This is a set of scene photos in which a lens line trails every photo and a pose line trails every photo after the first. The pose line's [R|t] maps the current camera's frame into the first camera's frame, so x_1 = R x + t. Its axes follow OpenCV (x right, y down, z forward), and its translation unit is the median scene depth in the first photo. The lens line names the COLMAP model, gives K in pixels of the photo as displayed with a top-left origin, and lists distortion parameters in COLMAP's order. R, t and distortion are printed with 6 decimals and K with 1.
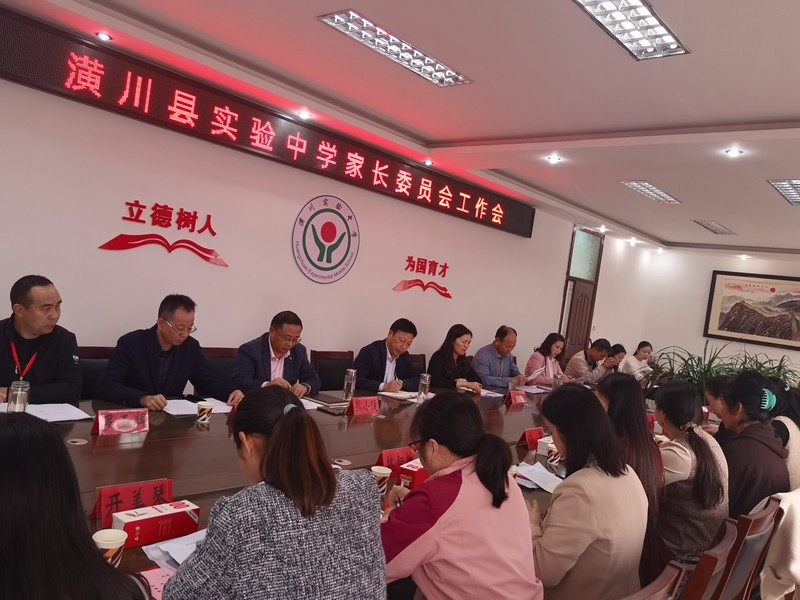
lens RADIAL K [[630.9, 0, 397.2], [0, 630.9, 297.2], [0, 0, 1]] dist [0.056864, -0.054984]
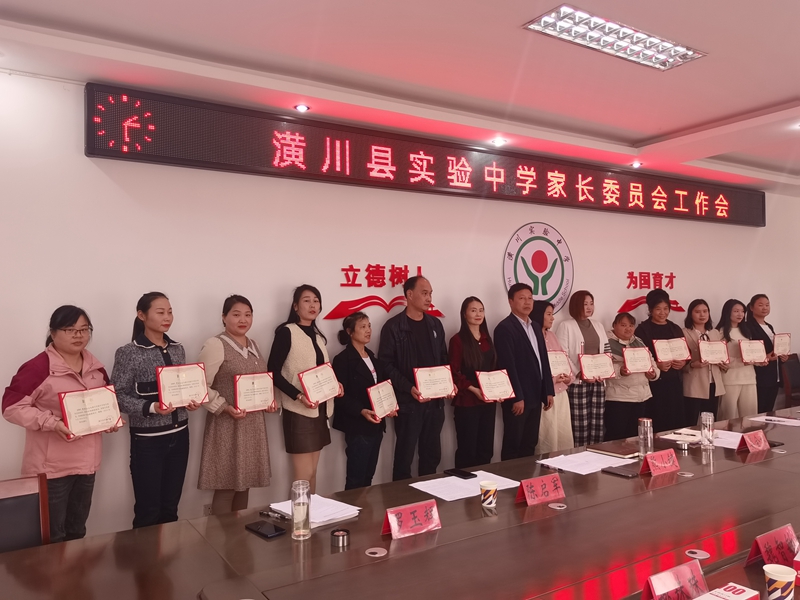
lens RADIAL K [[630.9, 0, 401.9], [0, 630.9, 301.0], [0, 0, 1]] dist [0.056864, -0.054984]
pose [[0.953930, -0.161219, -0.253032, -0.086354], [0.149766, 0.986646, -0.064022, -0.020817], [0.259974, 0.023177, 0.965337, 0.076695]]
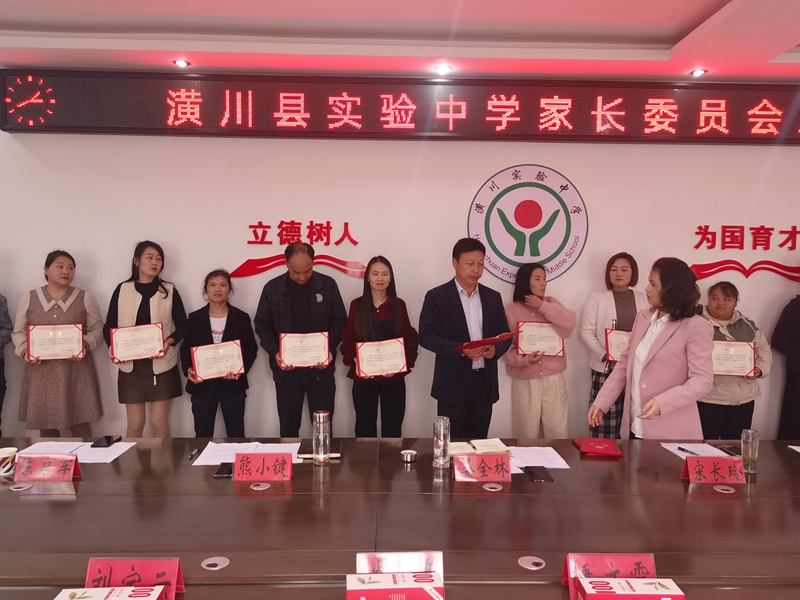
lens RADIAL K [[630.9, 0, 403.1], [0, 630.9, 293.4], [0, 0, 1]] dist [0.056864, -0.054984]
pose [[0.688660, -0.114643, -0.715964, 0.343864], [0.079103, 0.993407, -0.082982, 0.041517], [0.720756, 0.000512, 0.693188, 0.441771]]
